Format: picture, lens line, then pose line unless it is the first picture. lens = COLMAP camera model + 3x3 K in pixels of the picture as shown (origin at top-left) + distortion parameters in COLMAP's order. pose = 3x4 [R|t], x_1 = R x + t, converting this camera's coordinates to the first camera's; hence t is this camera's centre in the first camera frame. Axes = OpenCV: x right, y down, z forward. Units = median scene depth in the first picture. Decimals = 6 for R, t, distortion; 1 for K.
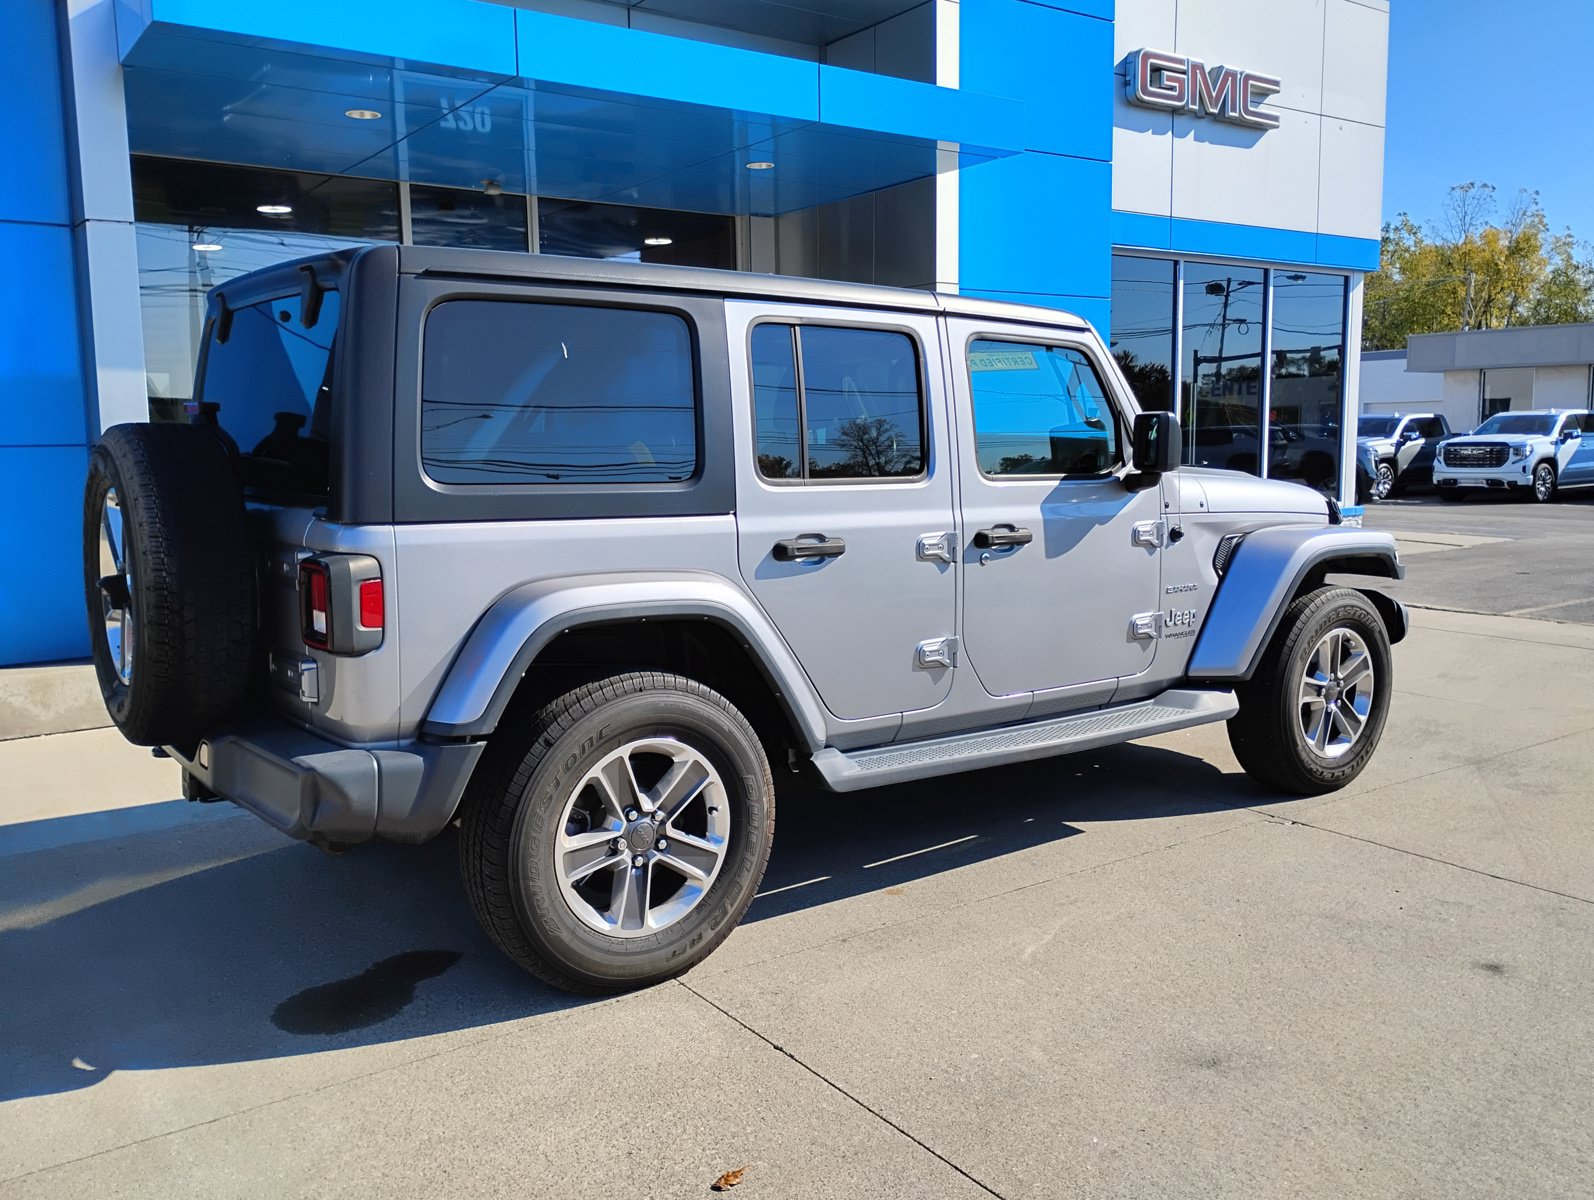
lens RADIAL K [[1322.5, 0, 791.3], [0, 1322.5, 598.2], [0, 0, 1]] dist [0.063159, -0.070428]
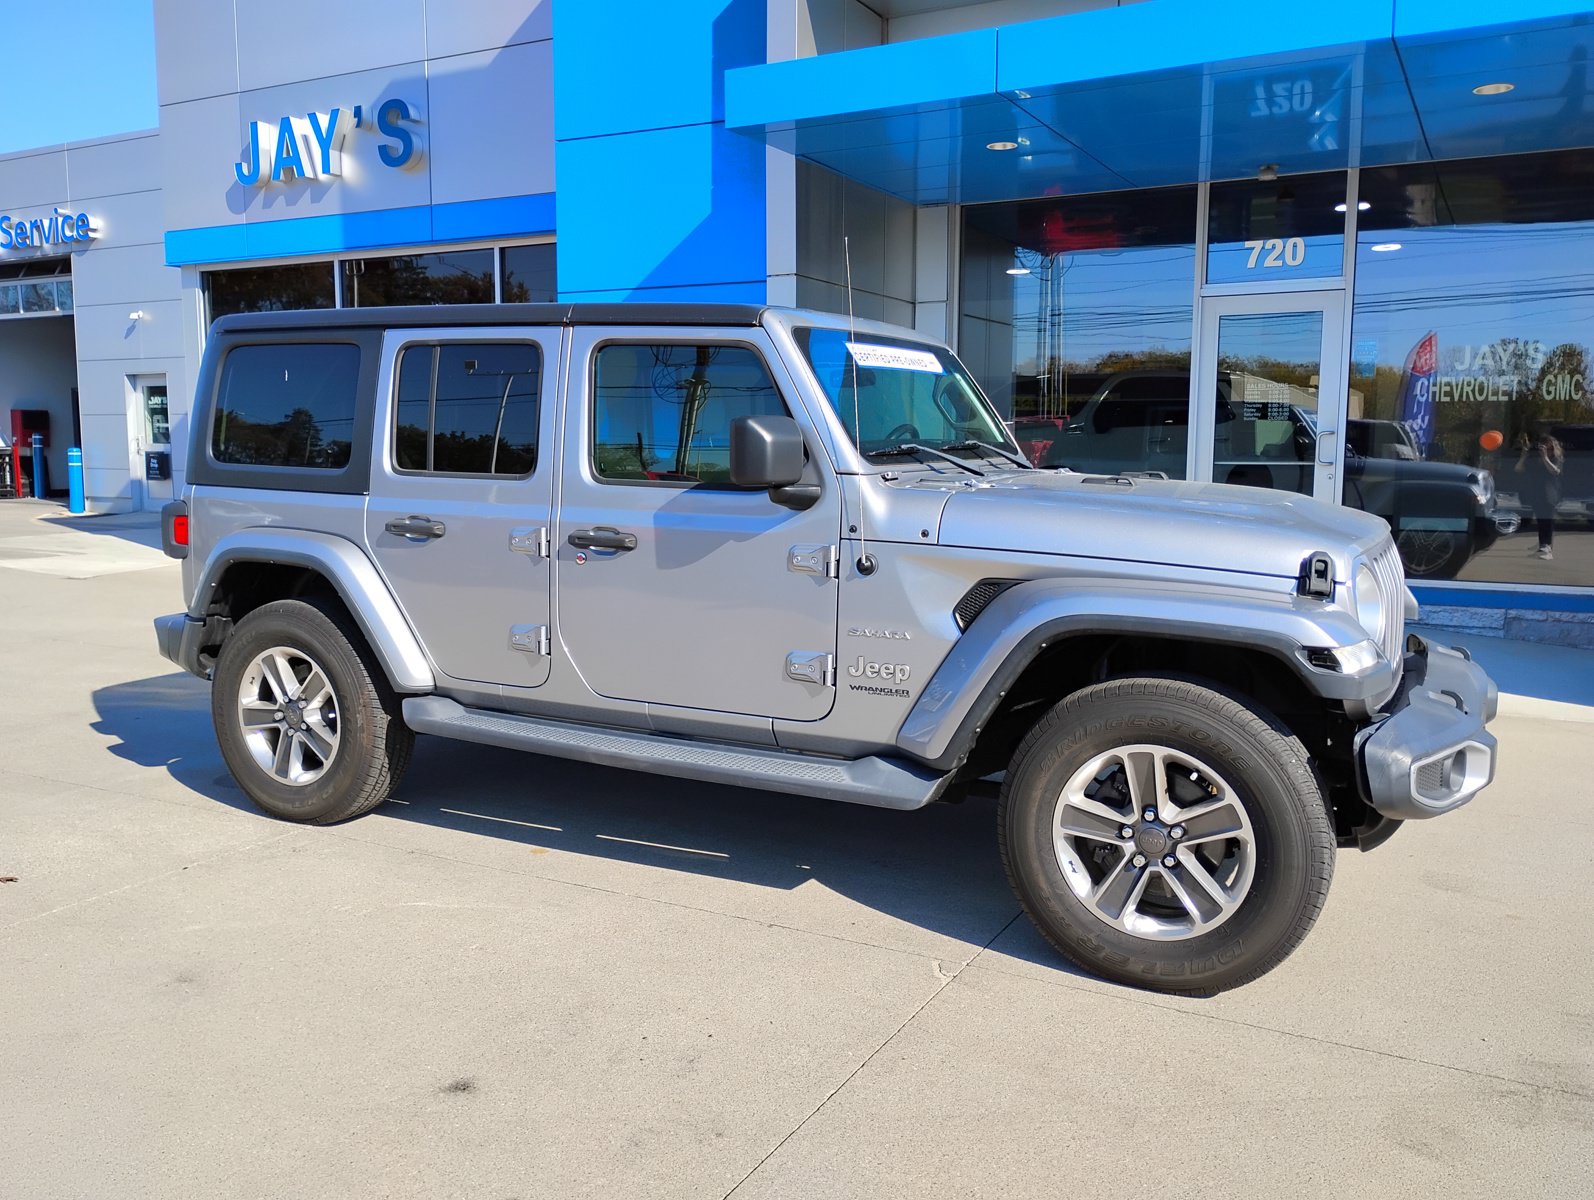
lens RADIAL K [[1322.5, 0, 792.6], [0, 1322.5, 596.6], [0, 0, 1]] dist [0.063159, -0.070428]
pose [[0.438384, 0.119242, -0.890843, 1.124682], [-0.119547, 0.990089, 0.073698, -0.094663], [0.890802, 0.074189, 0.448294, 0.675164]]
